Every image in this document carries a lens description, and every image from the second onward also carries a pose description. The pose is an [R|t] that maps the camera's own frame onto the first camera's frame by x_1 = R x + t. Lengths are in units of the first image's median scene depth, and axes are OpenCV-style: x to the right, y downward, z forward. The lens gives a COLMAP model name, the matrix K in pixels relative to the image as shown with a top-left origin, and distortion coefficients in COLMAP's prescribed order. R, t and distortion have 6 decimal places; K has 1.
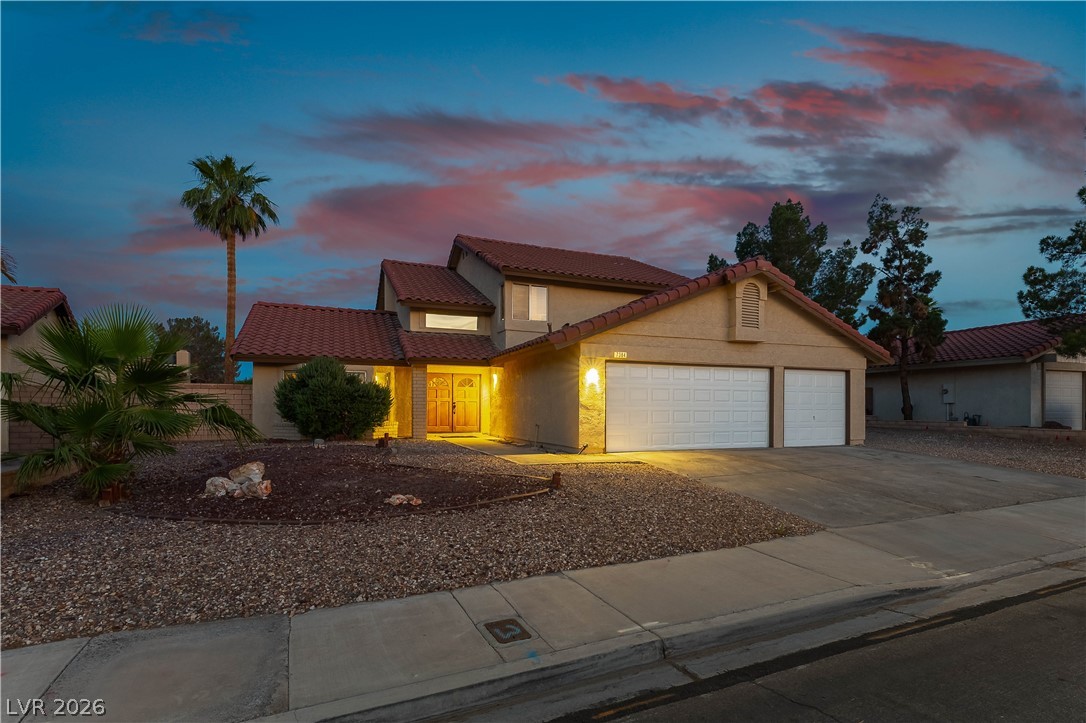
lens RADIAL K [[477.6, 0, 542.6], [0, 477.6, 350.1], [0, 0, 1]] dist [0.001765, -0.000533]
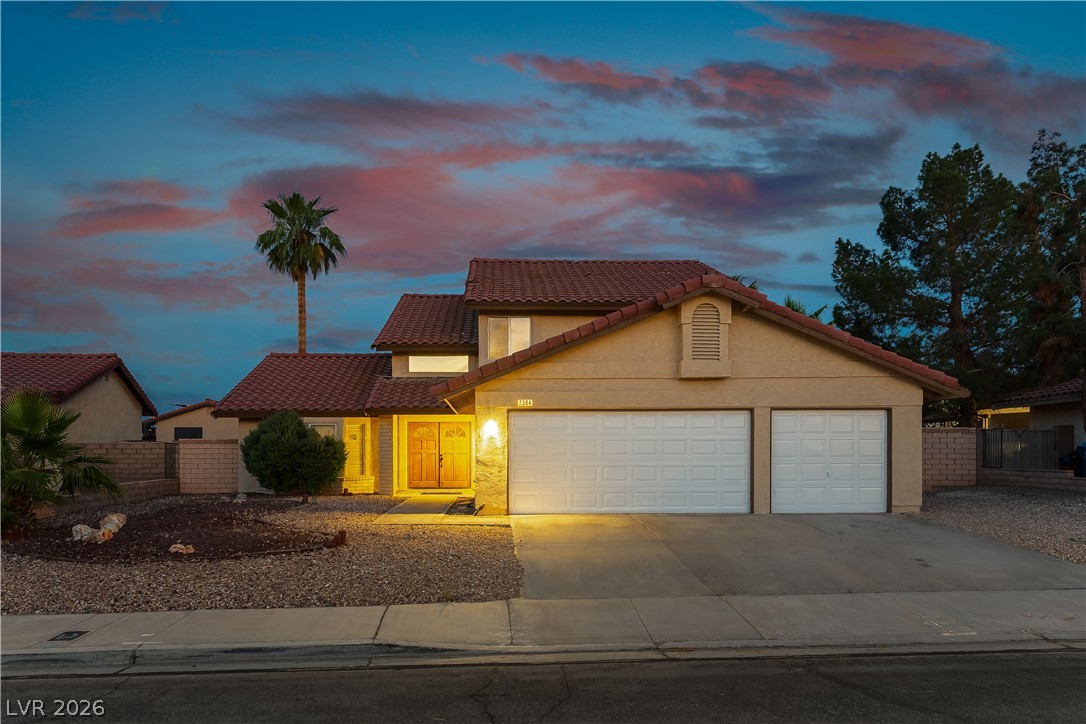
lens RADIAL K [[641.4, 0, 543.1], [0, 641.4, 369.8], [0, 0, 1]] dist [-0.003404, 0.003571]
pose [[0.941431, -0.049936, -0.333487, 0.532861], [0.047218, 0.998752, -0.016255, -0.026809], [0.333883, -0.000444, 0.942615, -0.085558]]
